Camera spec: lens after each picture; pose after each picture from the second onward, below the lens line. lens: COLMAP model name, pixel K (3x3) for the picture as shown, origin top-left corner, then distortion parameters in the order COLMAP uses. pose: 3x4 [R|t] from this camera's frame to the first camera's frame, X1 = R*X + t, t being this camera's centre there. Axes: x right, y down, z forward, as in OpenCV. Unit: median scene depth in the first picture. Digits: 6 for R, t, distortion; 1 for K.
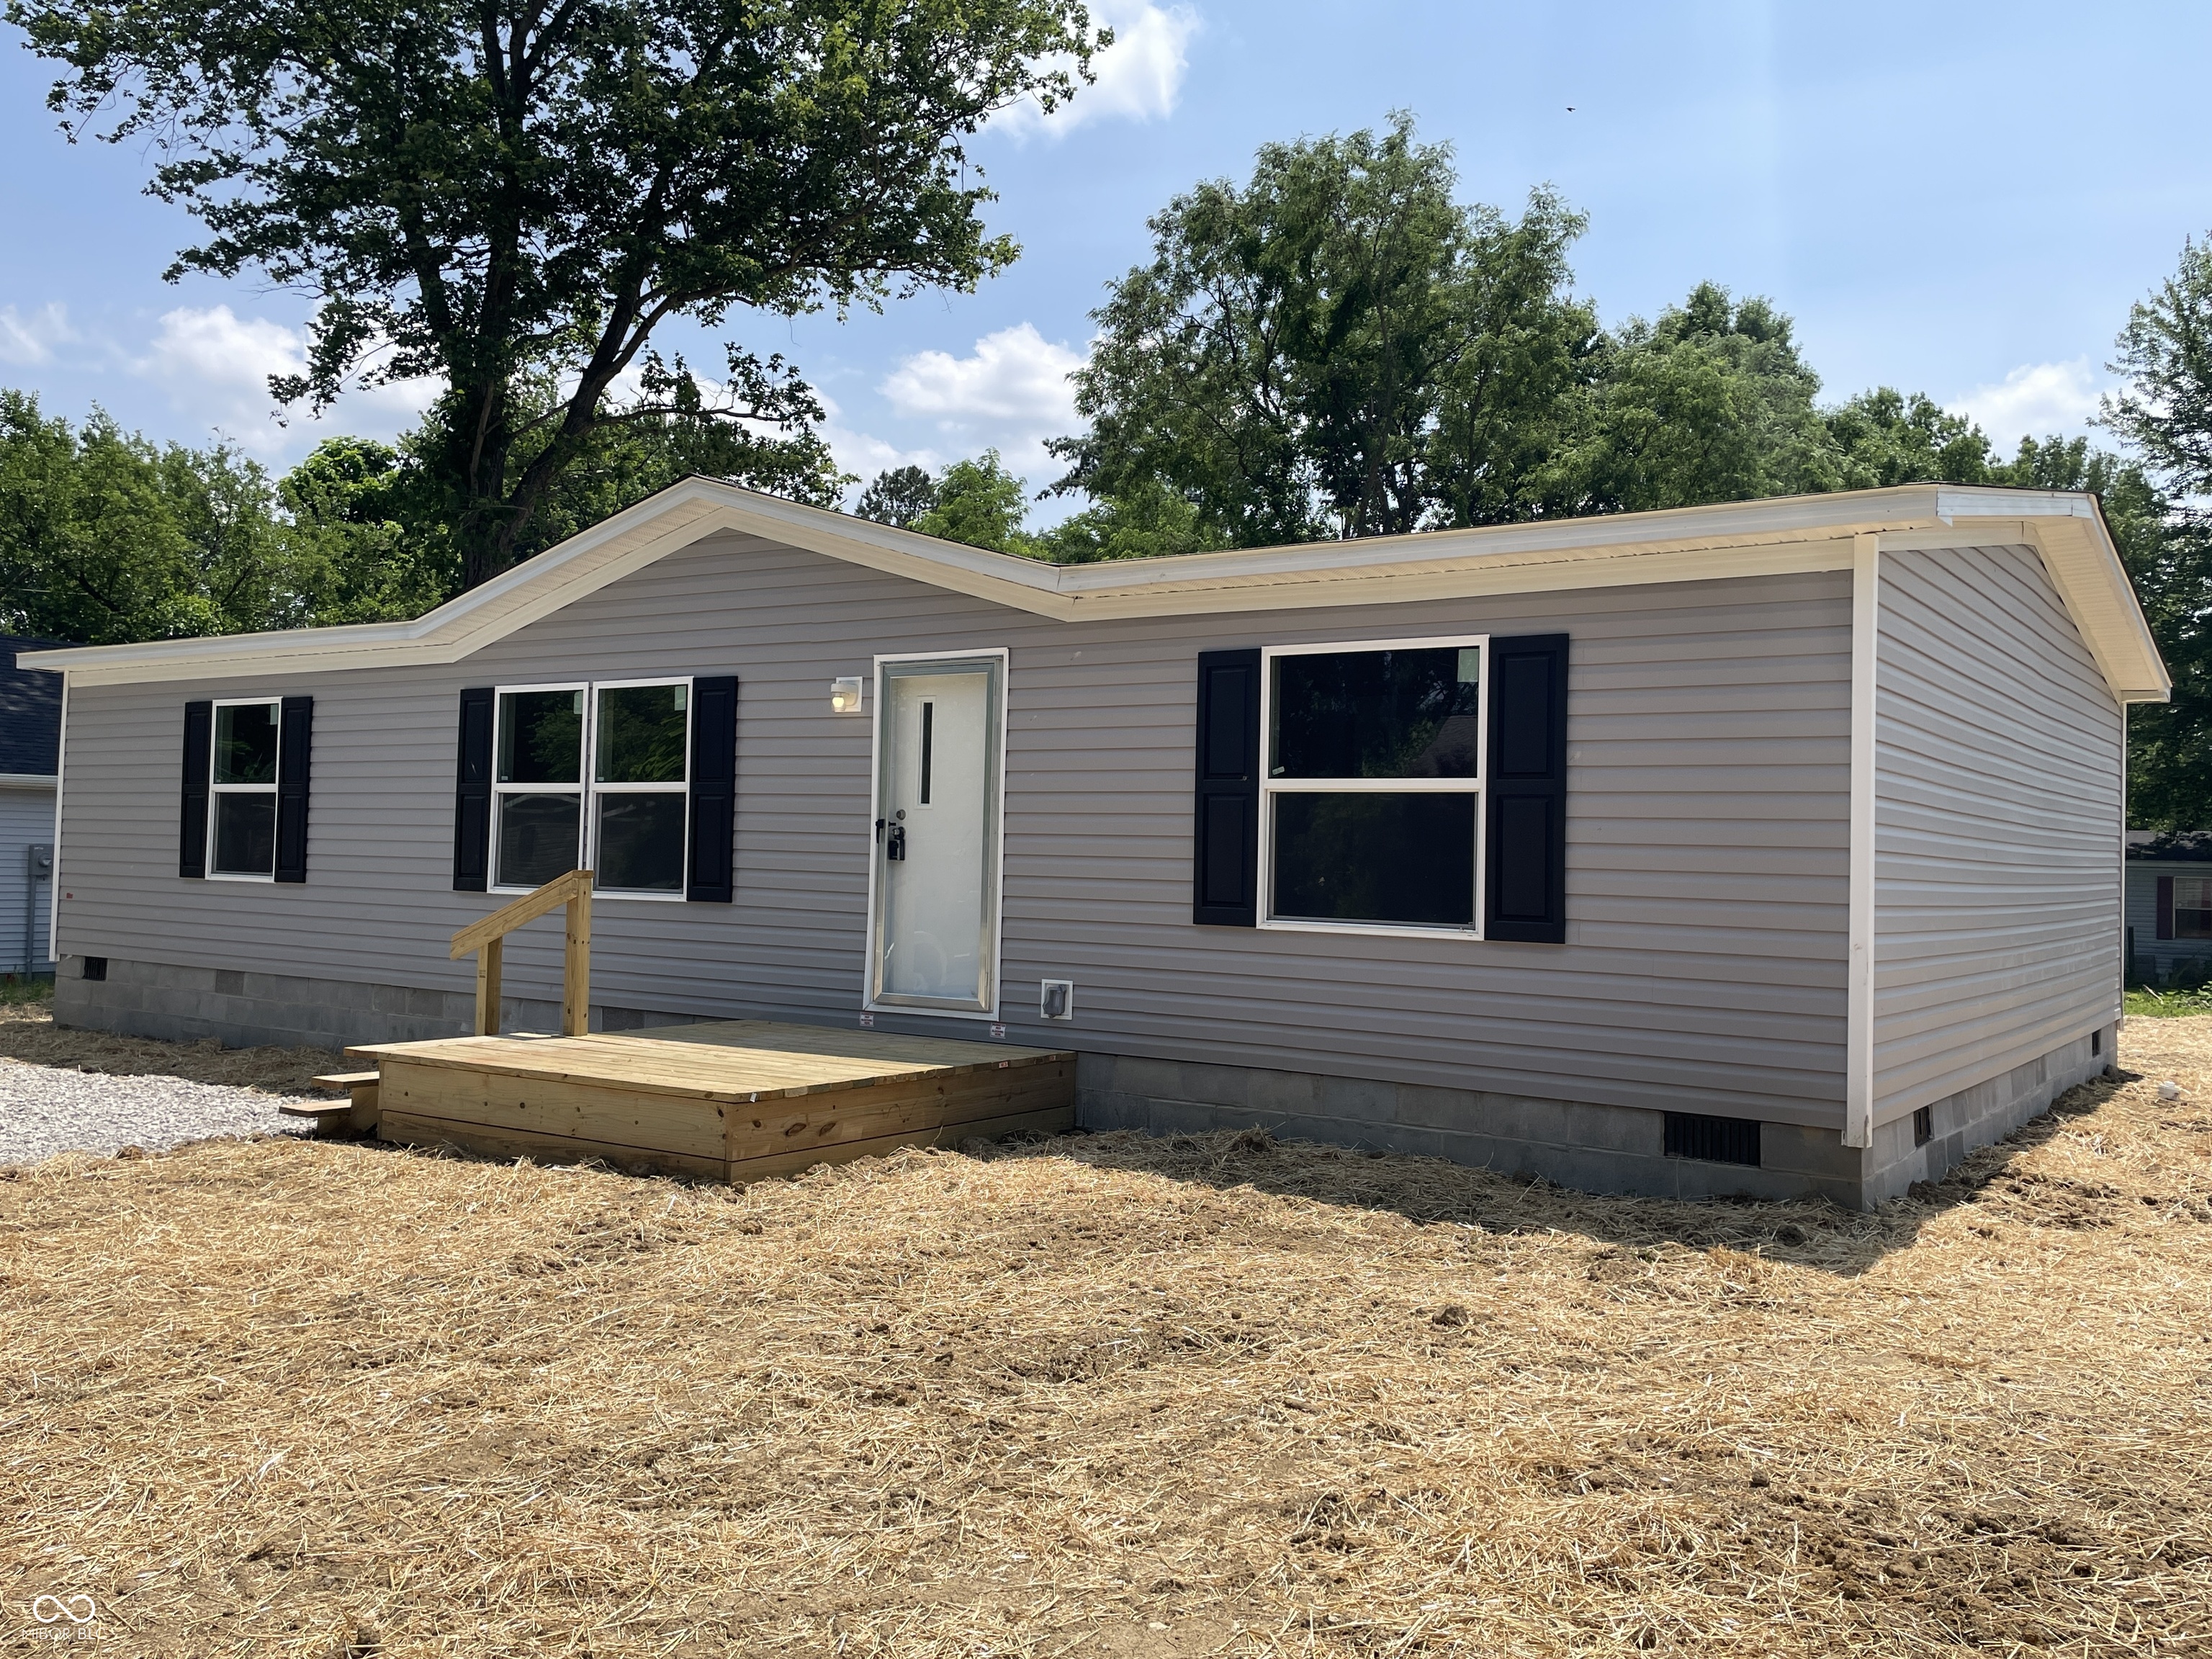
lens RADIAL K [[1827.5, 0, 1100.1], [0, 1827.5, 830.2], [0, 0, 1]] dist [0.082582, -0.076621]
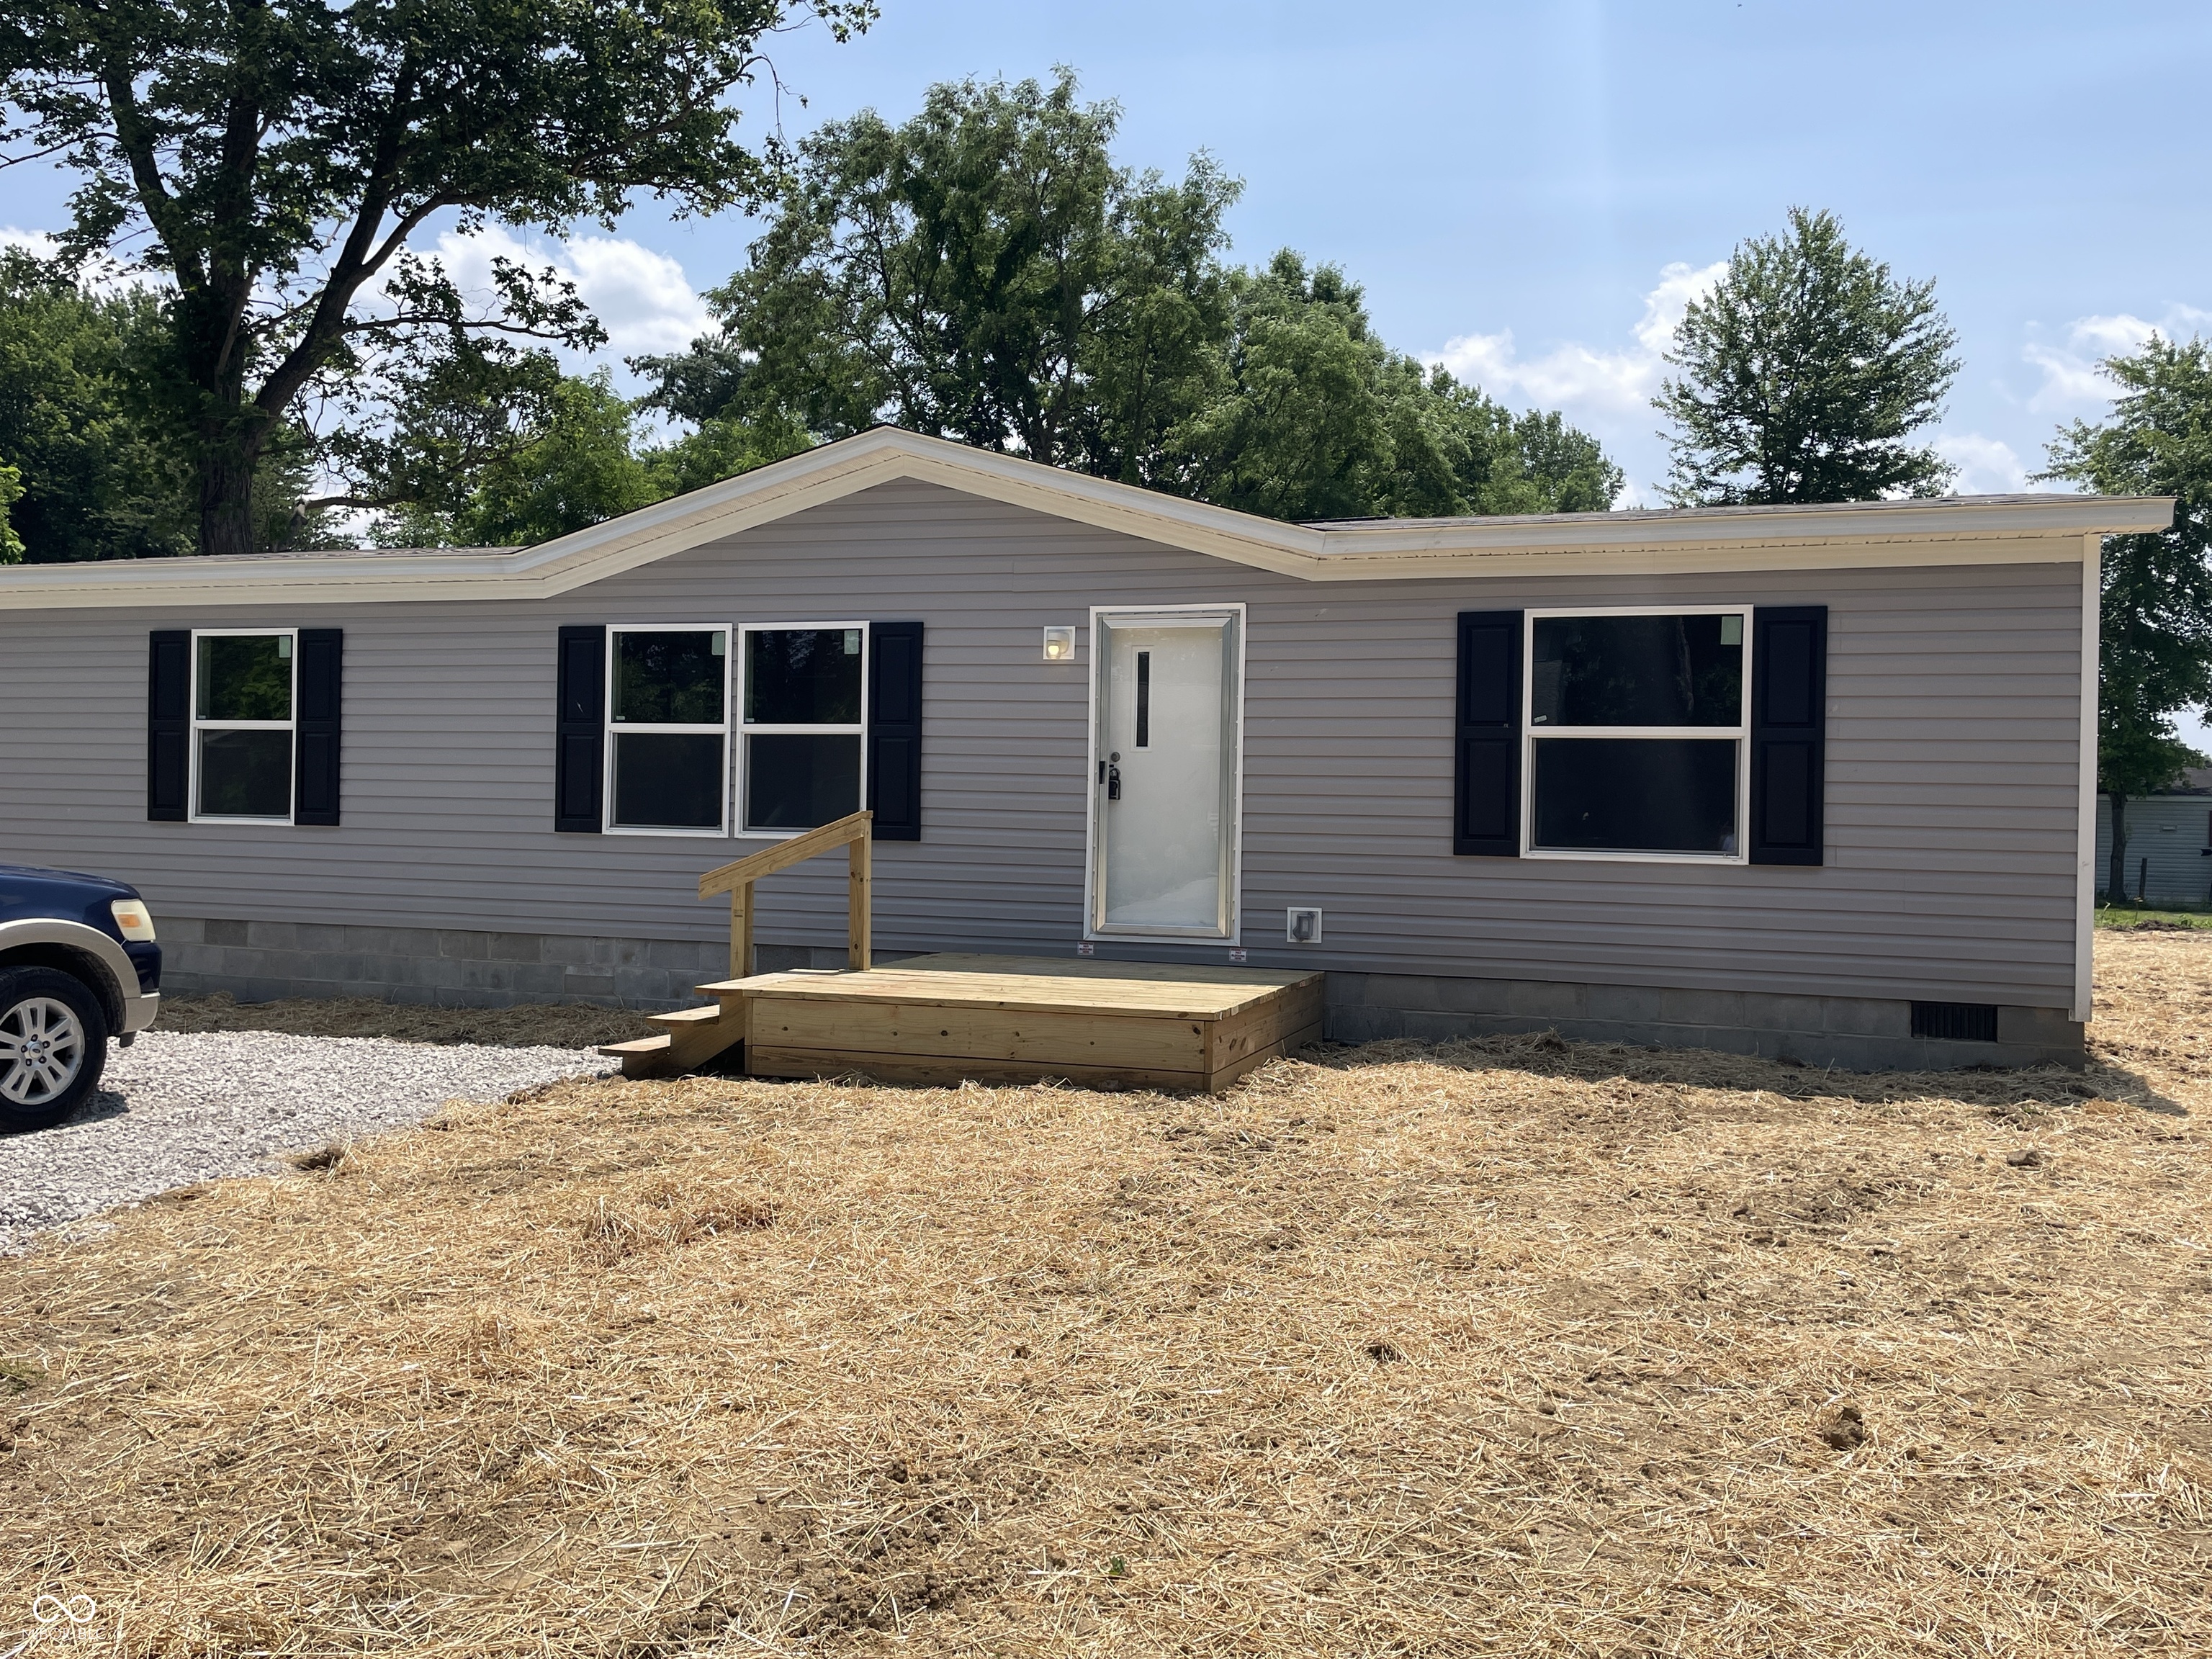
lens RADIAL K [[1827.5, 0, 1099.1], [0, 1827.5, 828.2], [0, 0, 1]] dist [0.082582, -0.076621]
pose [[0.964231, -0.010461, 0.264858, -0.354338], [0.001078, 0.999367, 0.035548, -0.004161], [-0.265063, -0.033991, 0.963632, -0.023892]]
